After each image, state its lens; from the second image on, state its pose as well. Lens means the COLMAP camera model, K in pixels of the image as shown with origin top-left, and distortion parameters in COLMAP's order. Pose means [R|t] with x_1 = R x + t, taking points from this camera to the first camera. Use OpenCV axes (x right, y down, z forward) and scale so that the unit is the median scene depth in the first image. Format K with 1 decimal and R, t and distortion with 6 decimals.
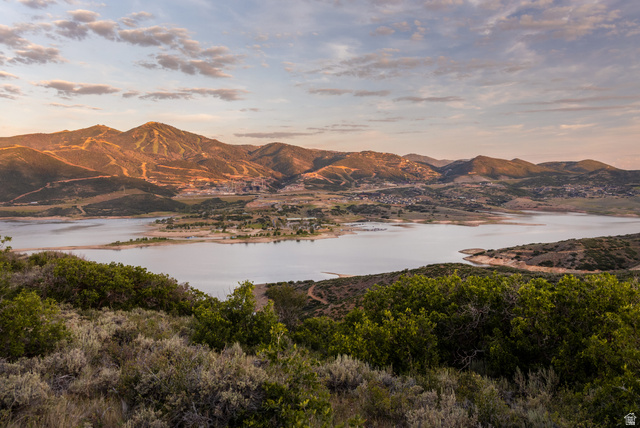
lens RADIAL K [[516.5, 0, 331.0], [0, 516.5, 195.8], [0, 0, 1]] dist [0.002986, 0.000912]
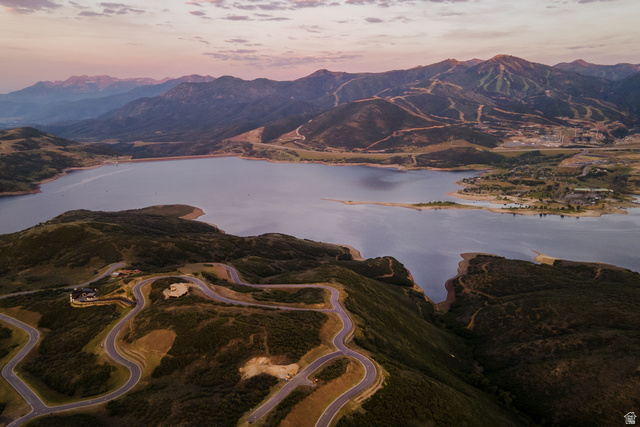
lens RADIAL K [[603.3, 0, 279.7], [0, 603.3, 250.9], [0, 0, 1]] dist [0.029552, 0.004900]
pose [[0.753107, 0.163441, -0.637273, 0.226367], [-0.003222, 0.969555, 0.244854, -0.111422], [0.657890, -0.182348, 0.730705, -0.302022]]
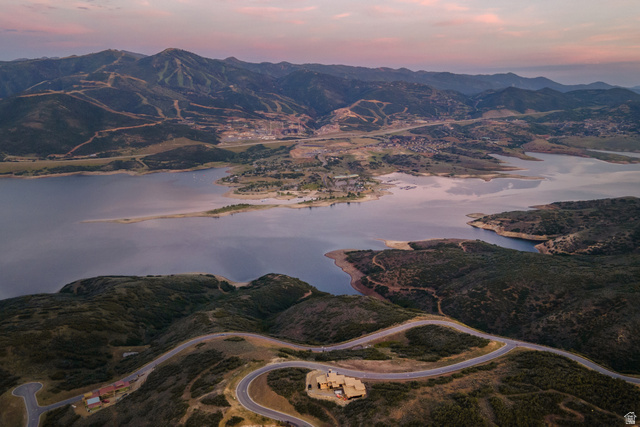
lens RADIAL K [[593.4, 0, 398.4], [0, 593.4, 239.8], [0, 0, 1]] dist [0.043099, -0.008592]
pose [[0.997262, -0.021827, 0.070654, -0.029599], [0.004092, 0.970270, 0.241990, -0.116271], [-0.073835, -0.241039, 0.967703, -0.305555]]
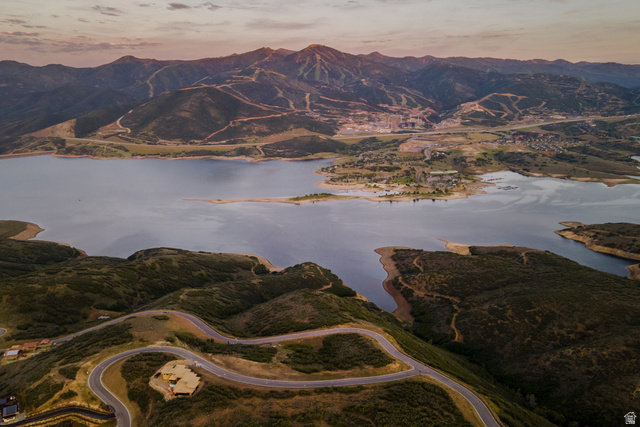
lens RADIAL K [[601.5, 0, 320.5], [0, 601.5, 231.5], [0, 0, 1]] dist [0.036947, -0.001157]
pose [[0.950708, 0.070263, -0.302022, 0.074907], [0.001398, 0.973009, 0.230763, -0.106372], [0.310084, -0.219810, 0.924949, -0.265225]]
